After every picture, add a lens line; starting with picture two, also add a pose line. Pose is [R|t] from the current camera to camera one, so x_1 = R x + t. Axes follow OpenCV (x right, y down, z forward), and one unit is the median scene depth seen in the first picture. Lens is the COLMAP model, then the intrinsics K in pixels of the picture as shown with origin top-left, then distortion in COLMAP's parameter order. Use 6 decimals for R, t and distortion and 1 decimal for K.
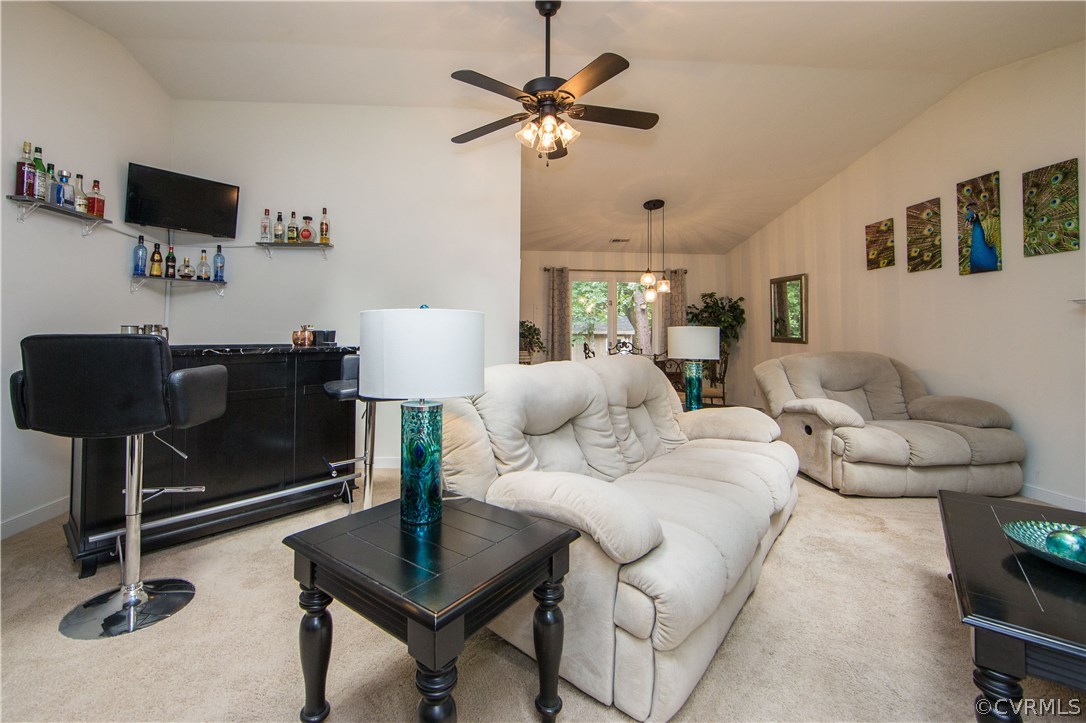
lens RADIAL K [[460.9, 0, 511.2], [0, 460.9, 323.2], [0, 0, 1]] dist [-0.014623, 0.001953]
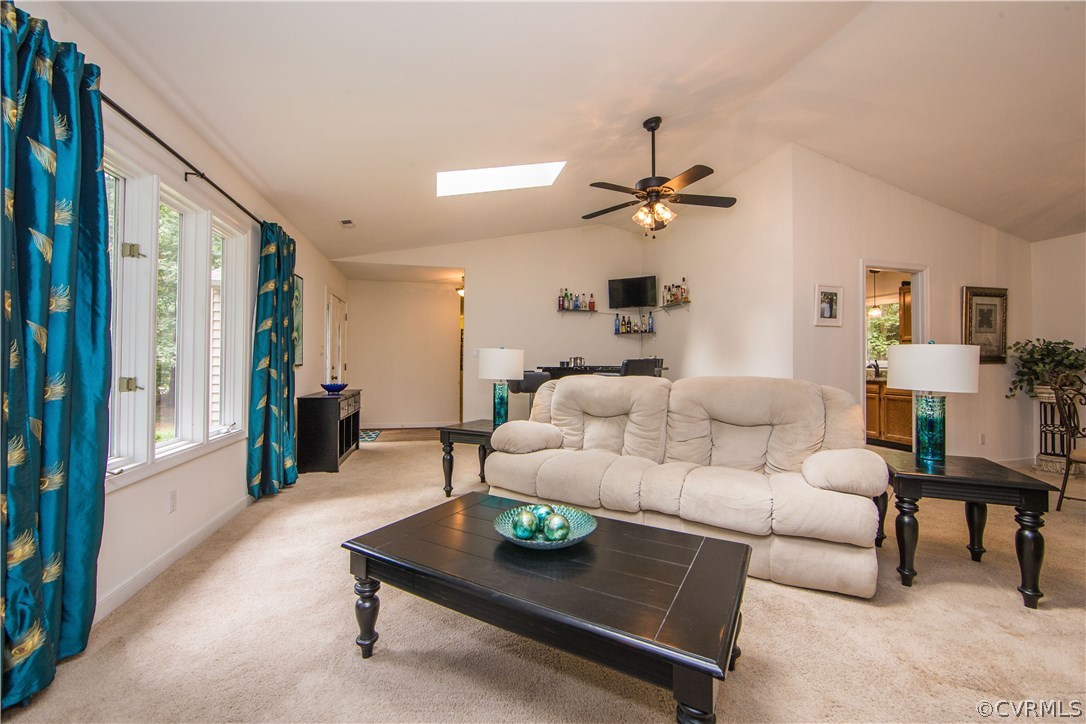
lens RADIAL K [[428.5, 0, 545.4], [0, 428.5, 354.7], [0, 0, 1]] dist [-0.013722, 0.002571]
pose [[0.199080, -0.026020, -0.979638, 0.874344], [0.018625, 0.999567, -0.022765, 0.025032], [0.979806, -0.013714, 0.199479, 0.271188]]
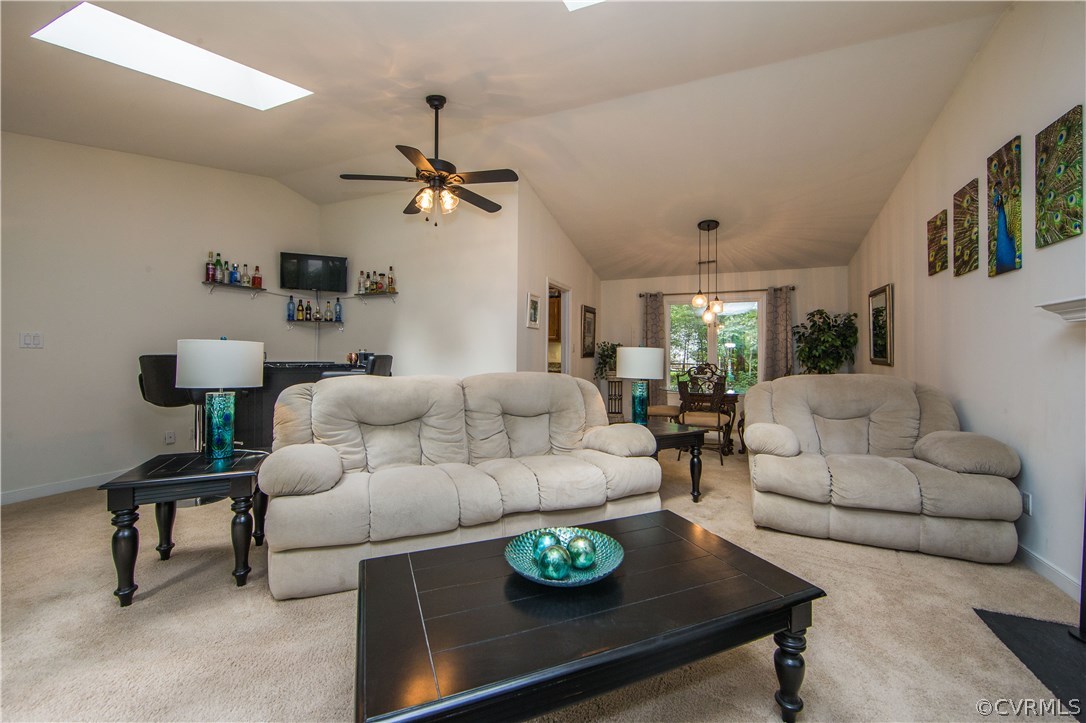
lens RADIAL K [[428.5, 0, 558.1], [0, 428.5, 351.8], [0, 0, 1]] dist [-0.013722, 0.002571]
pose [[0.900932, -0.006574, -0.433911, 0.628488], [0.011508, 0.999896, 0.008747, 0.005982], [0.433808, -0.012874, 0.900913, 0.034123]]
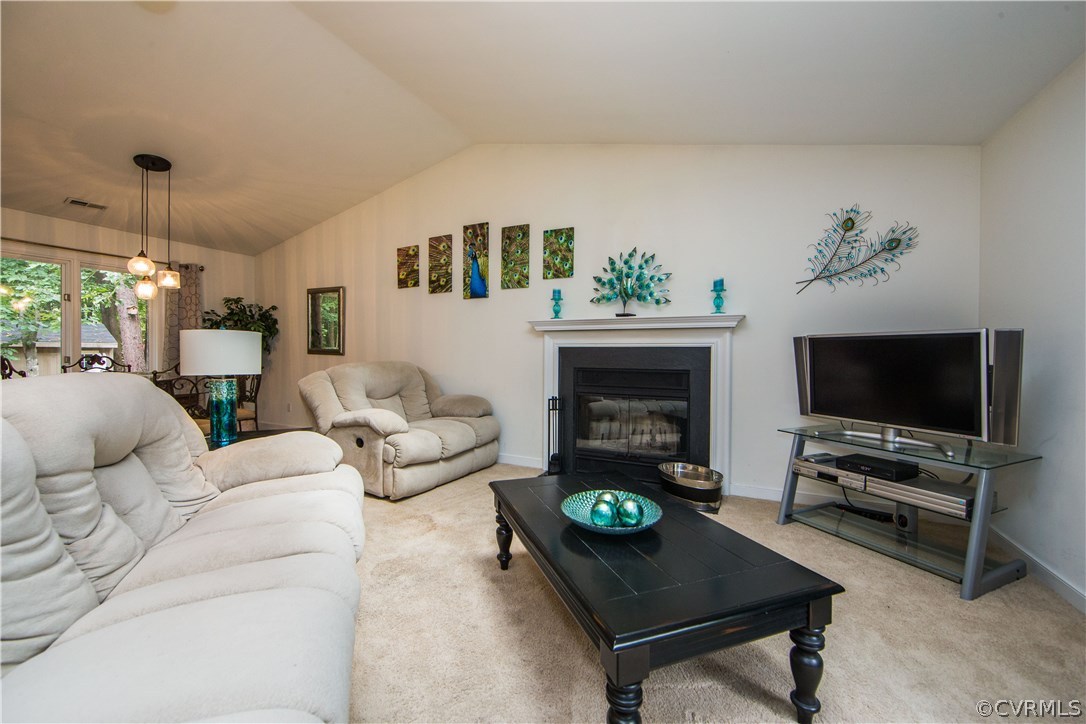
lens RADIAL K [[428.5, 0, 540.8], [0, 428.5, 355.8], [0, 0, 1]] dist [-0.013722, 0.002571]
pose [[0.501187, -0.010186, 0.865279, 0.059458], [-0.022888, 0.999425, 0.025022, 0.017618], [-0.865036, -0.032345, 0.500665, 0.209459]]
